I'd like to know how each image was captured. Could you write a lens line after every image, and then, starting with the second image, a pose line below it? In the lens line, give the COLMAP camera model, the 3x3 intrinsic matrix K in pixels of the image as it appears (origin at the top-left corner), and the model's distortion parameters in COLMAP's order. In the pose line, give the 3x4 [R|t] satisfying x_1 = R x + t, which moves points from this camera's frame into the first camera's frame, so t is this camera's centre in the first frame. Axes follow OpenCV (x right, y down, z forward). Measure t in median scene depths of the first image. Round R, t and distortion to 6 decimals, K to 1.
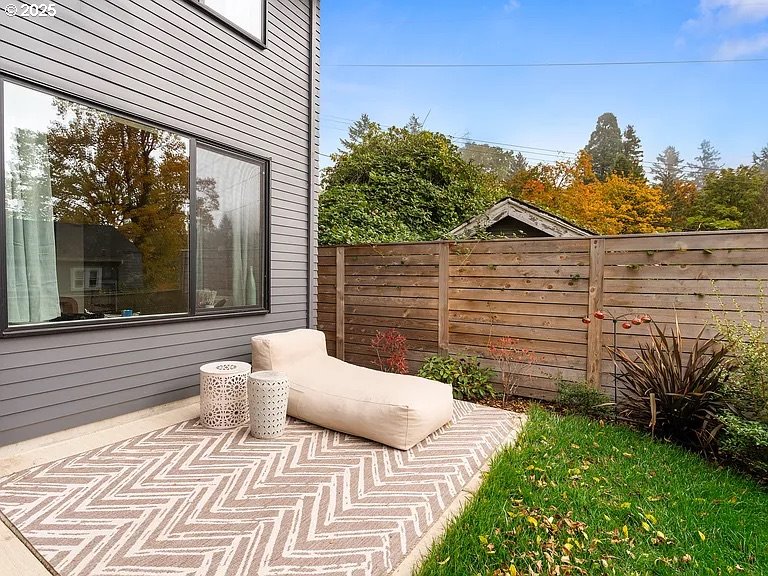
lens RADIAL K [[394.5, 0, 376.5], [0, 394.5, 288.3], [0, 0, 1]] dist [-0.001820, -0.000176]
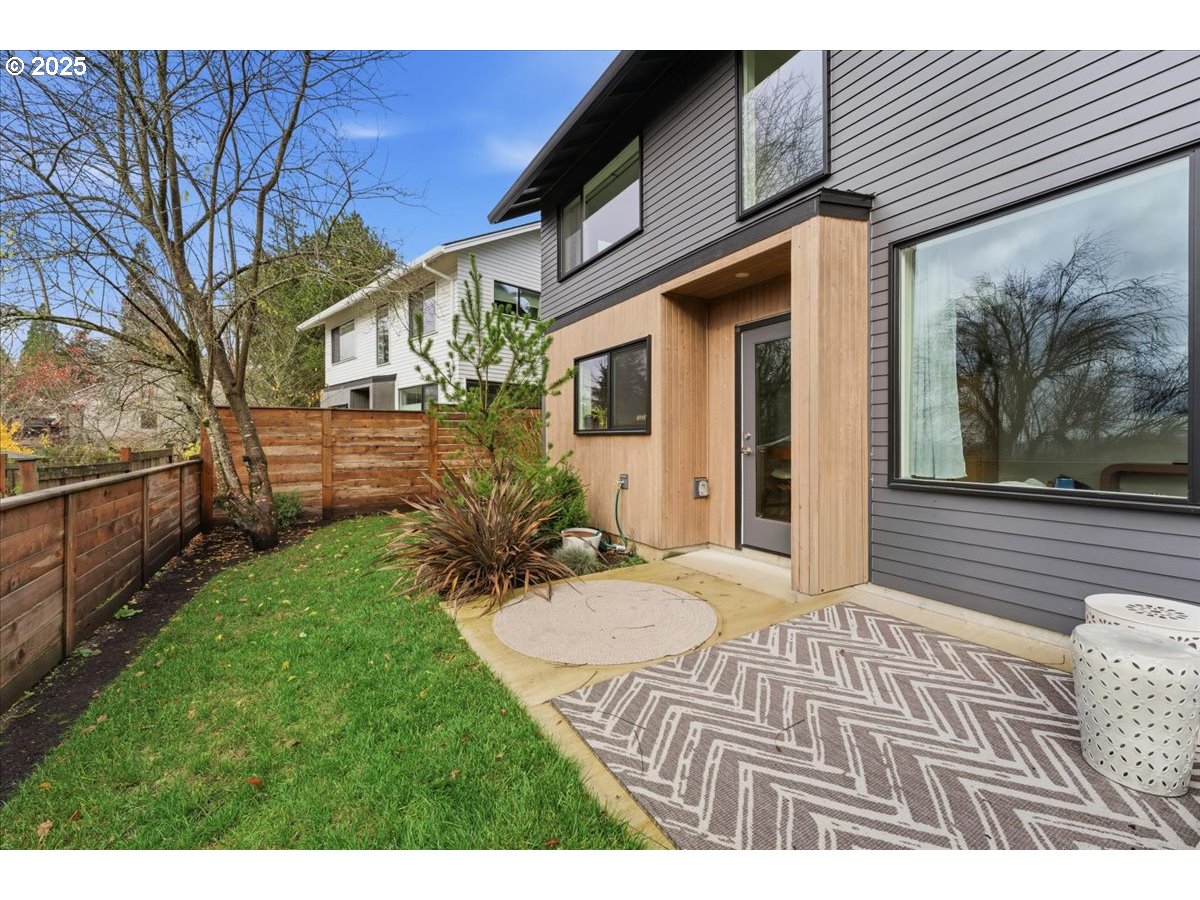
lens RADIAL K [[485.2, 0, 606.4], [0, 485.2, 439.0], [0, 0, 1]] dist [-0.000436, -0.000016]
pose [[-0.428826, -0.014331, -0.903274, 0.337721], [-0.030923, 0.999521, -0.001177, 0.008757], [0.902858, 0.027427, -0.429063, 0.487538]]
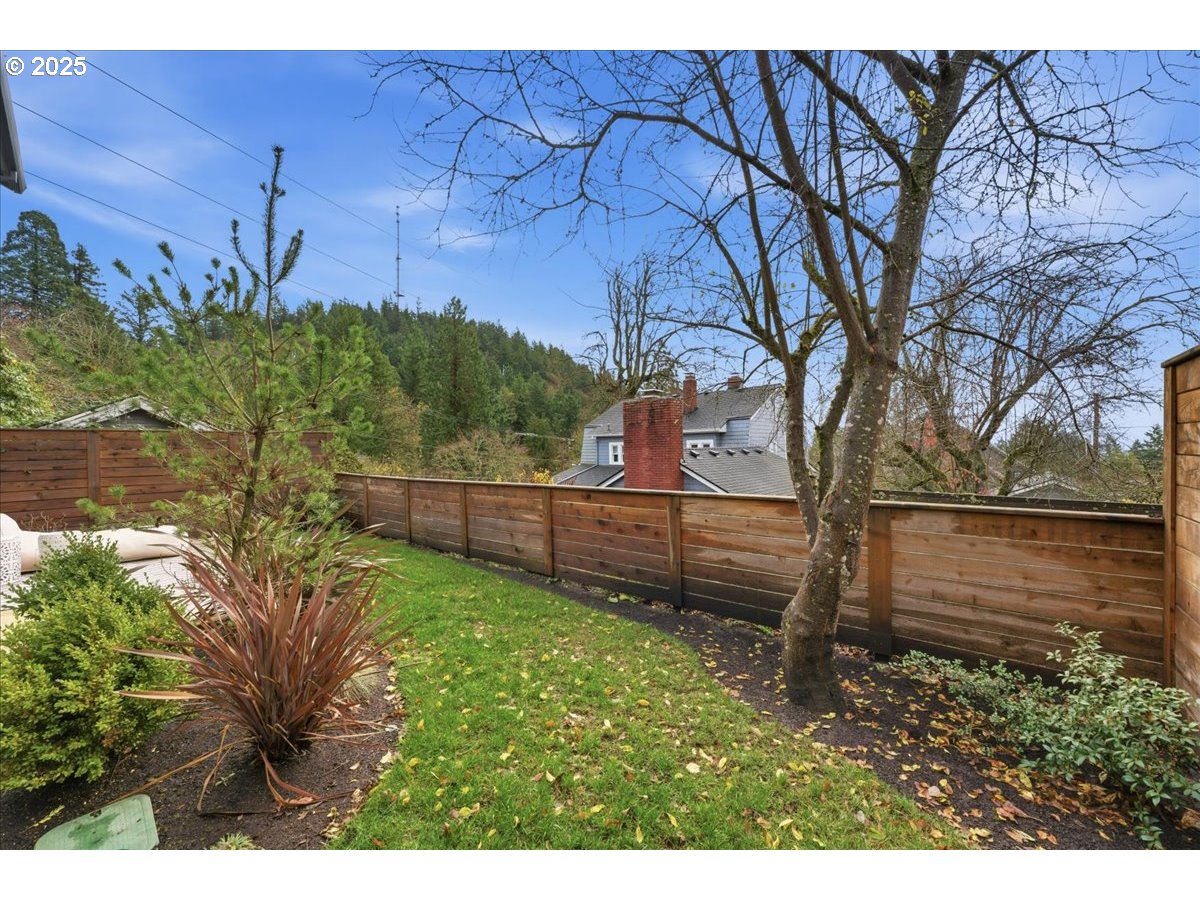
lens RADIAL K [[485.2, 0, 606.4], [0, 485.2, 439.0], [0, 0, 1]] dist [-0.000436, -0.000016]
pose [[0.157200, -0.006522, 0.987545, -1.162817], [0.059899, 0.998200, -0.002943, 0.004014], [-0.985749, 0.059616, 0.157307, -0.819369]]
